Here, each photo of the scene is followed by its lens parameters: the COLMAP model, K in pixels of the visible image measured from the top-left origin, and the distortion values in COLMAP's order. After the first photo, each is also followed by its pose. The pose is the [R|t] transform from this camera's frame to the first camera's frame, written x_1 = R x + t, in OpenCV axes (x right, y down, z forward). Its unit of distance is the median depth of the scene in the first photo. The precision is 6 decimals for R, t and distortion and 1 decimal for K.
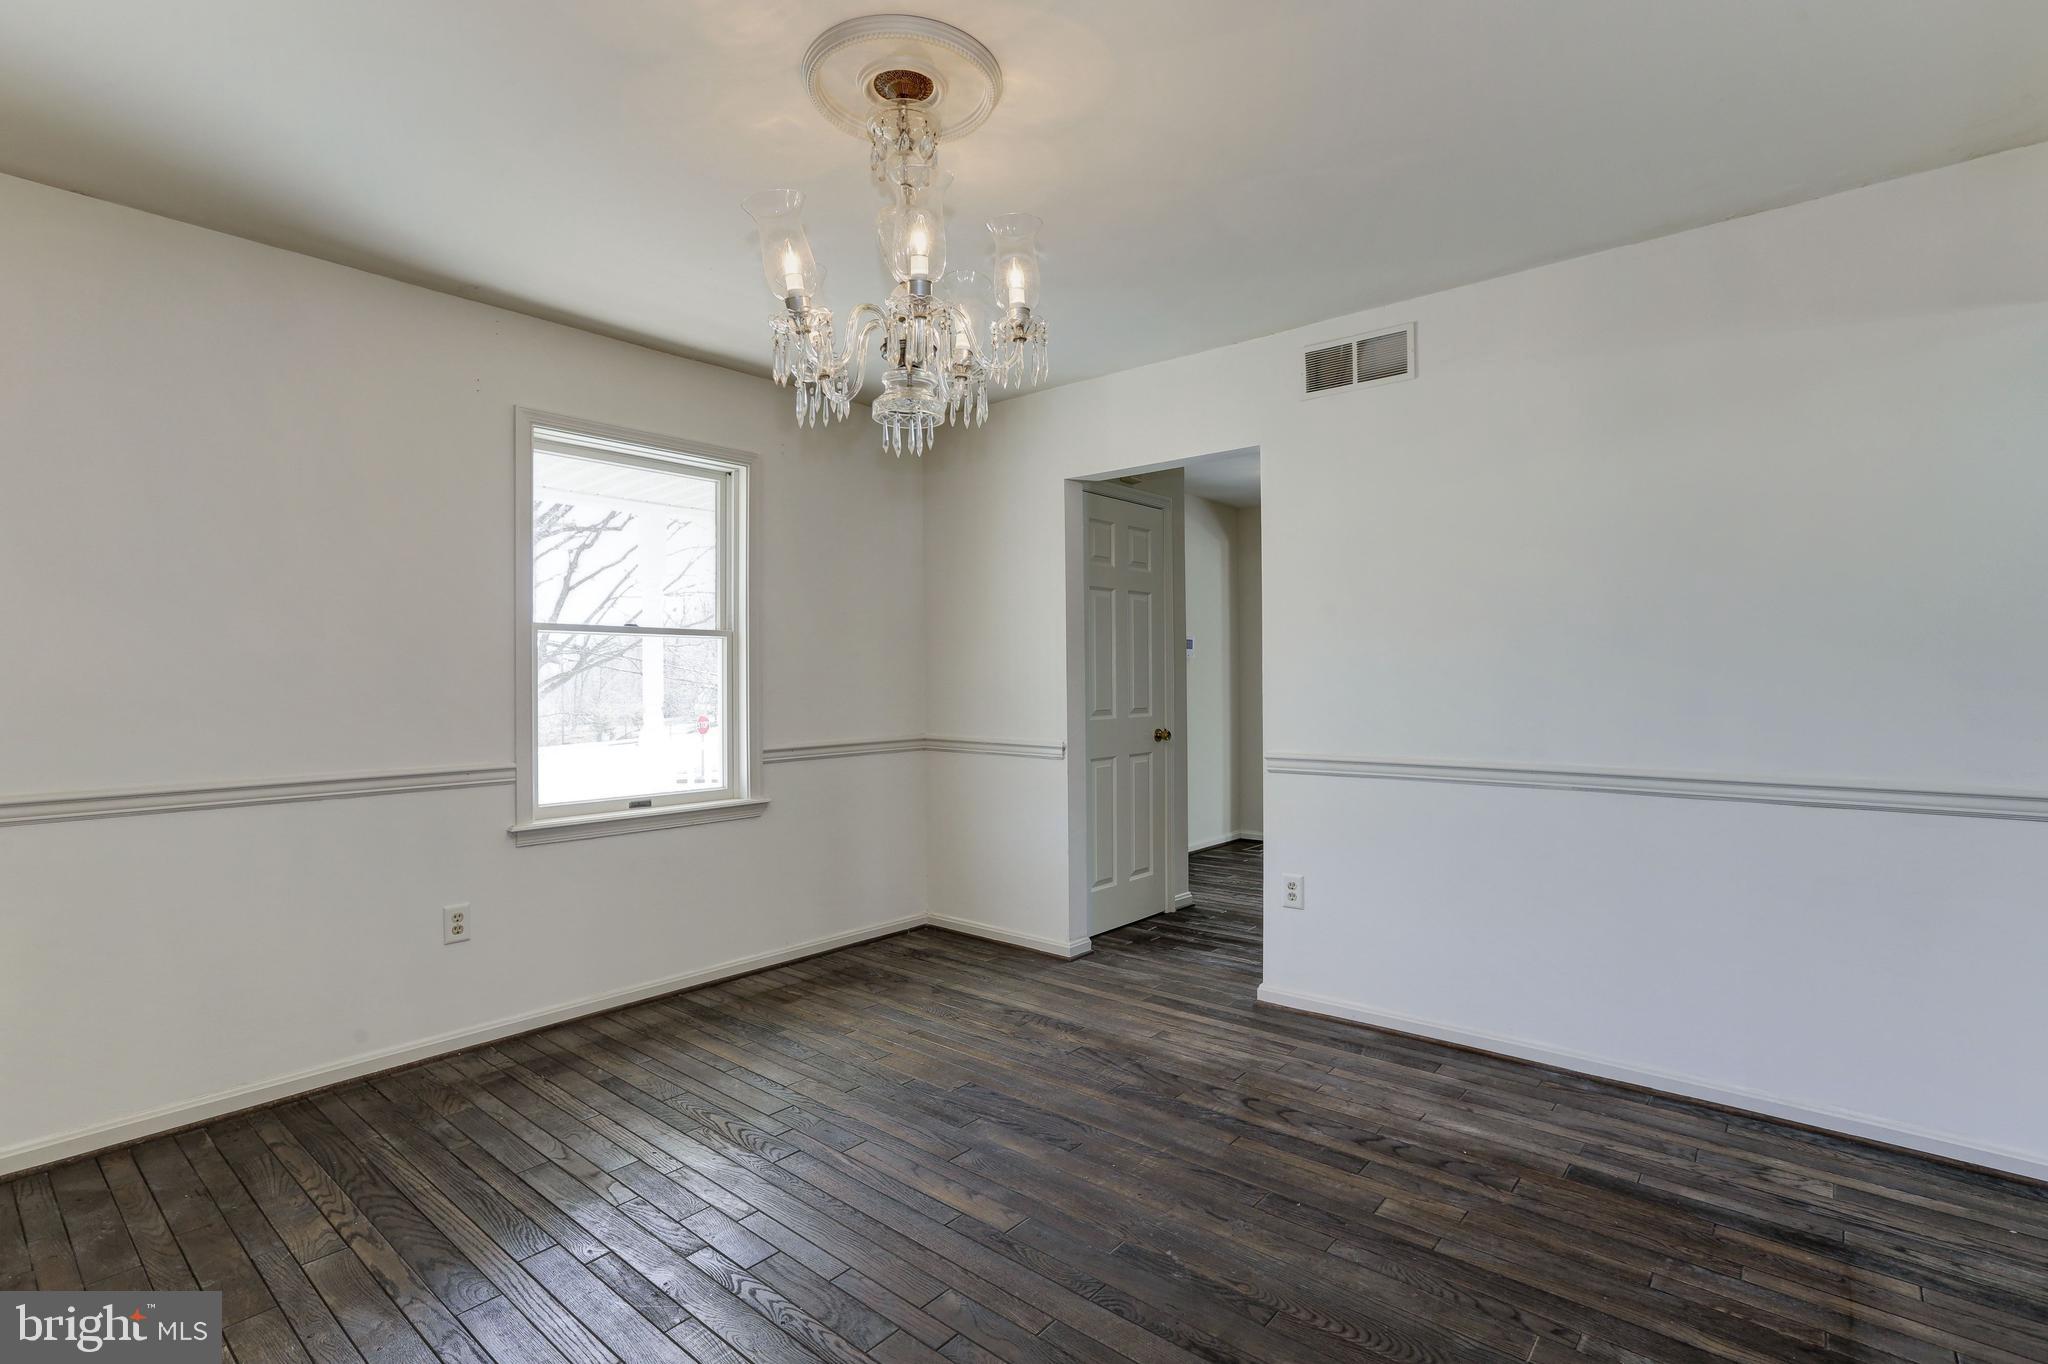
lens RADIAL K [[938.7, 0, 1017.3], [0, 938.7, 679.8], [0, 0, 1]] dist [-0.028993, 0.010369]
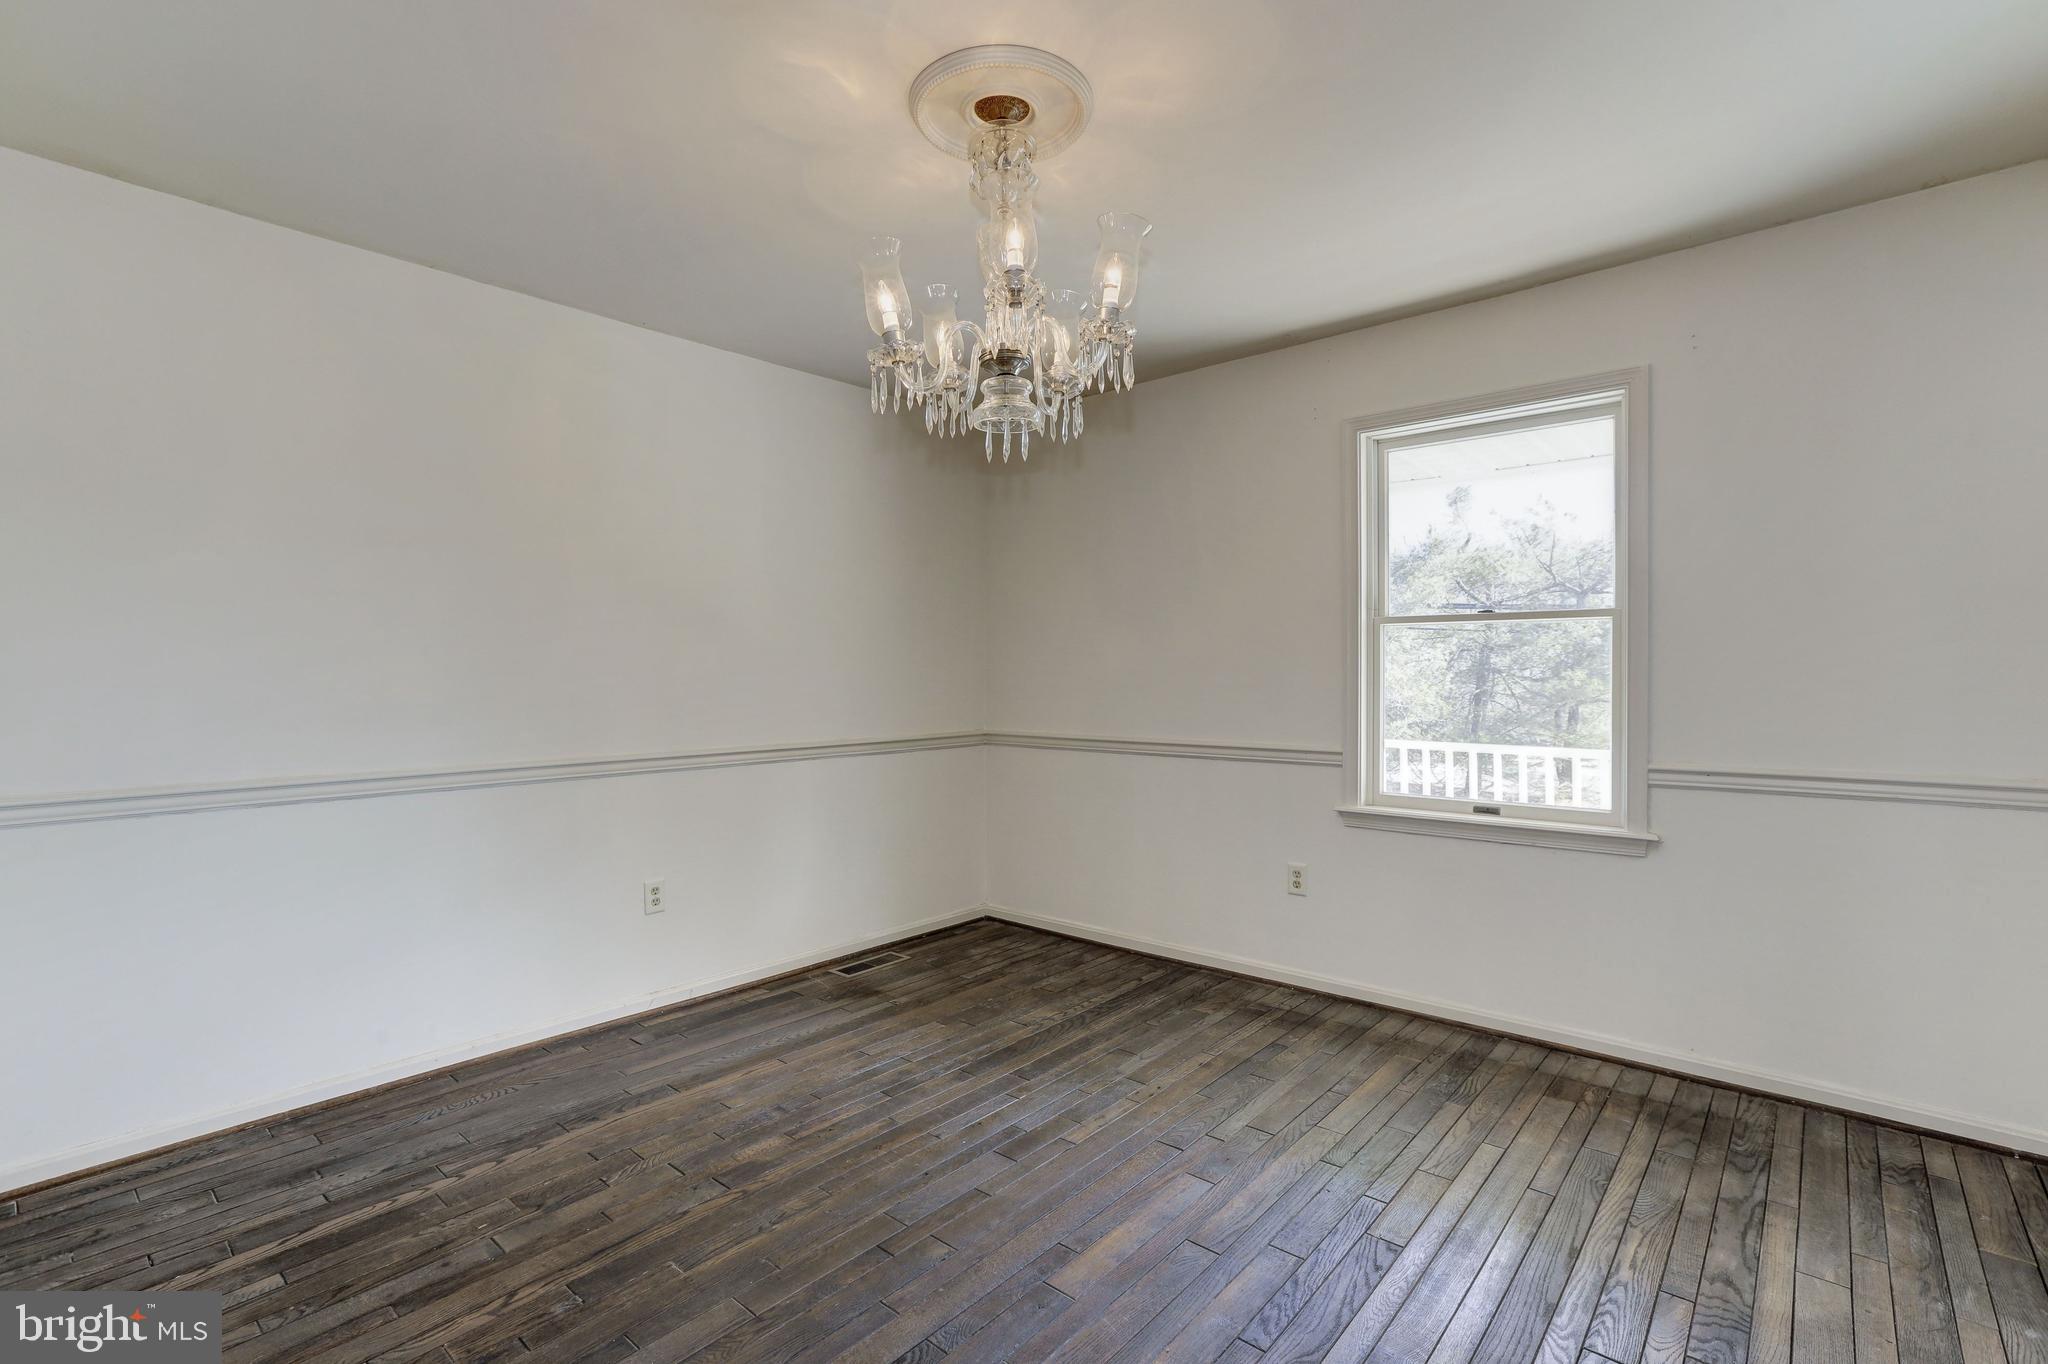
lens RADIAL K [[938.7, 0, 992.7], [0, 938.7, 677.1], [0, 0, 1]] dist [-0.028993, 0.010369]
pose [[-0.038013, 0.004641, -0.999266, 0.612862], [0.006435, 0.999970, 0.004399, -0.002937], [0.999257, -0.006263, -0.038041, 0.673641]]
